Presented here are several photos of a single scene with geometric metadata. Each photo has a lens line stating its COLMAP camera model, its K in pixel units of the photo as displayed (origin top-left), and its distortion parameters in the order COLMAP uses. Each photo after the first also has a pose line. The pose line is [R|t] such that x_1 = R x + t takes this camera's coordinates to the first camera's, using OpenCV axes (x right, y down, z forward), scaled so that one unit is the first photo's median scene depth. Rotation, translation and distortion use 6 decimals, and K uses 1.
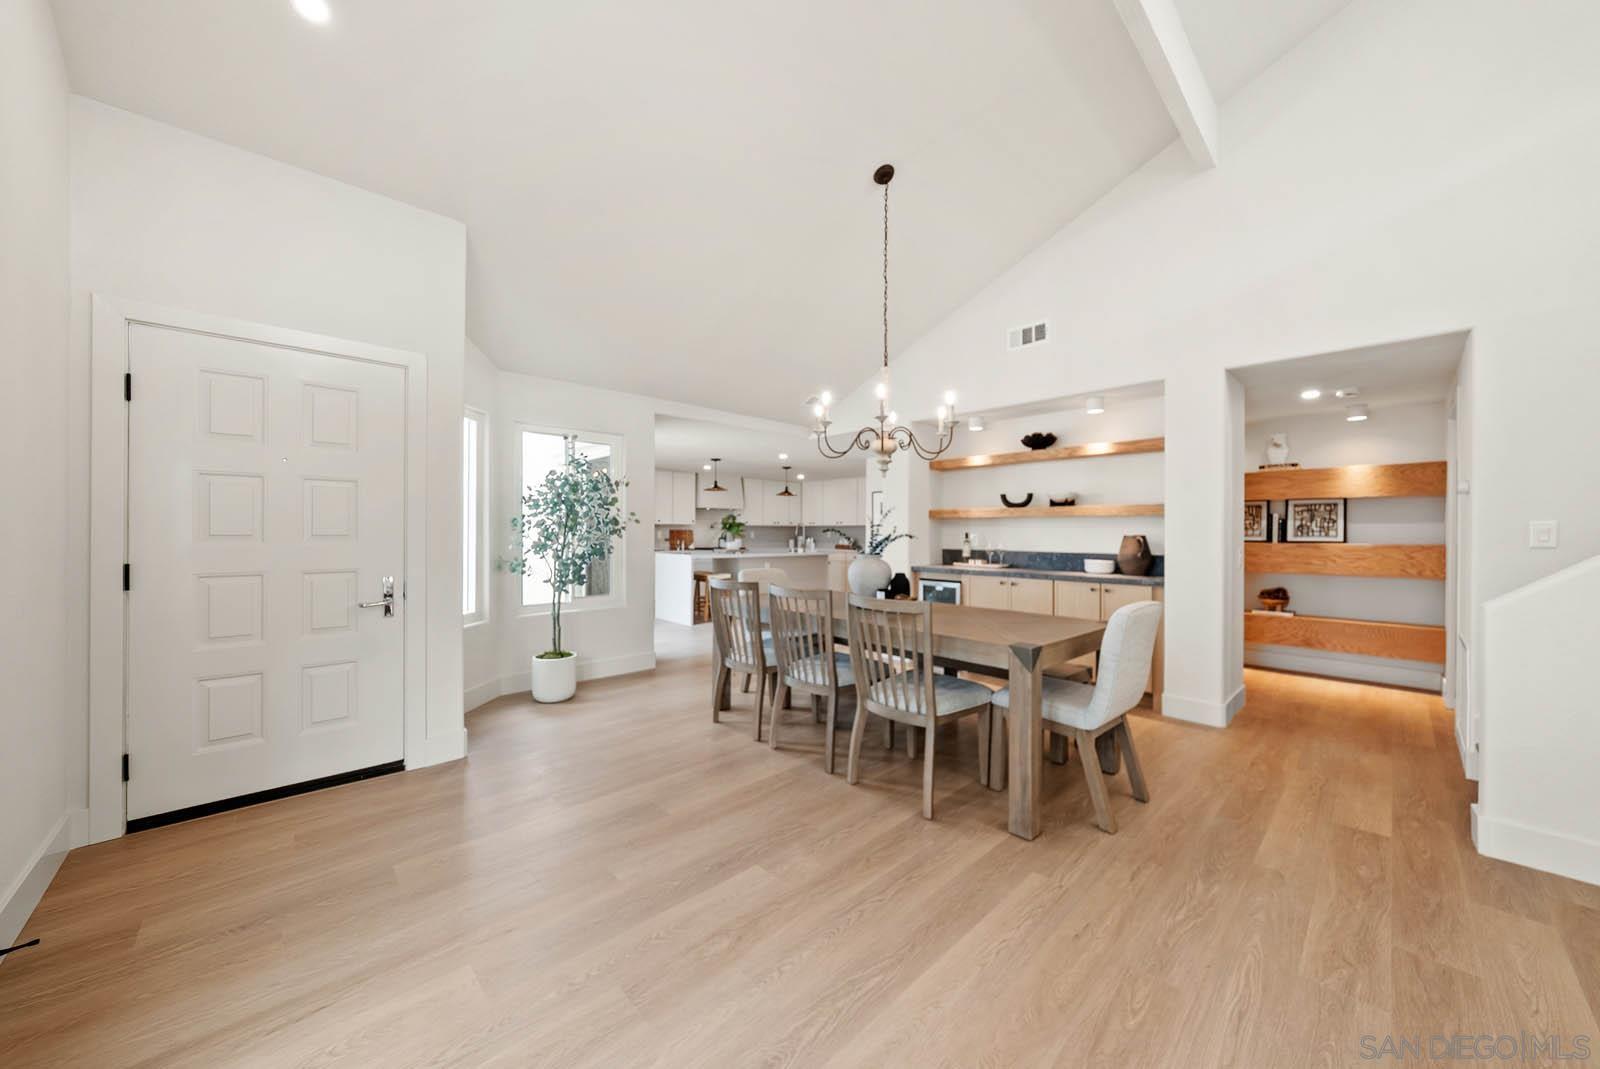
lens RADIAL K [[553.2, 0, 797.9], [0, 553.2, 535.4], [0, 0, 1]] dist [-0.003319, -0.000129]
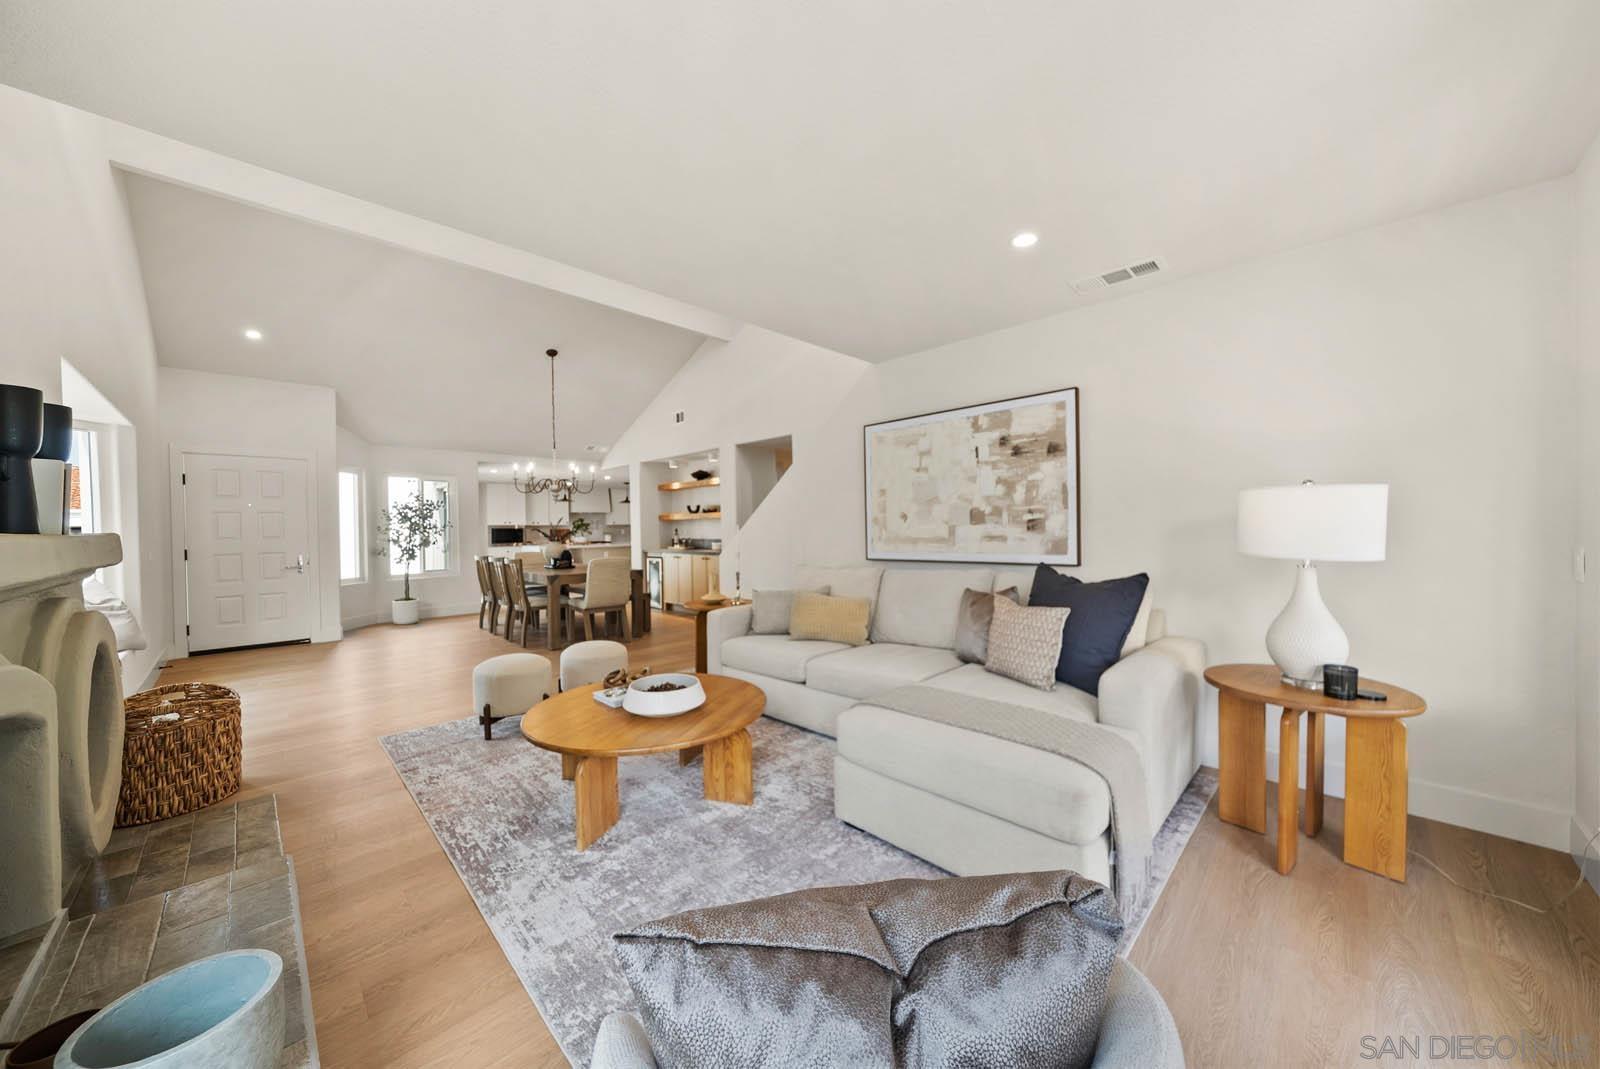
lens RADIAL K [[553.2, 0, 803.7], [0, 553.2, 532.6], [0, 0, 1]] dist [-0.003319, -0.000129]
pose [[0.999478, -0.019946, 0.025403, 0.685445], [0.019867, 0.999797, 0.003354, 0.010136], [-0.025464, -0.002847, 0.999672, -0.708959]]
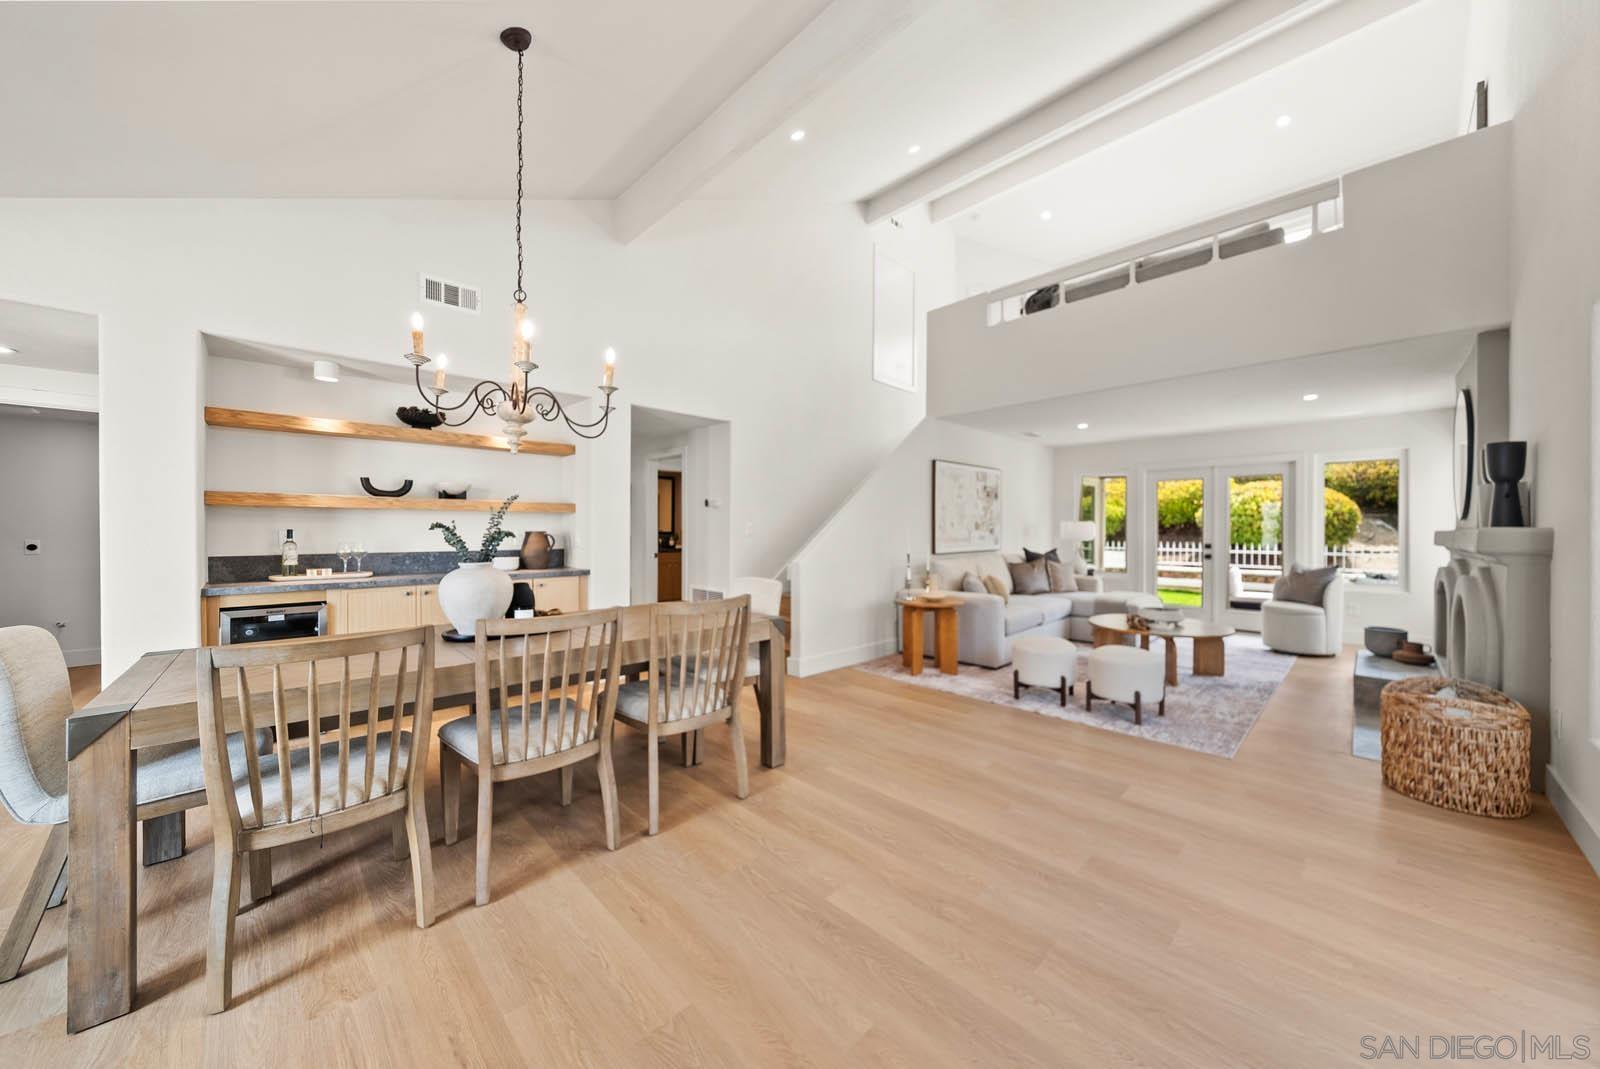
lens RADIAL K [[553.2, 0, 814.1], [0, 553.2, 531.9], [0, 0, 1]] dist [-0.003319, -0.000129]
pose [[-0.018721, -0.007352, 0.999798, -0.387072], [0.006752, 0.999949, 0.007480, -0.002444], [-0.999802, 0.006890, -0.018671, 0.413076]]
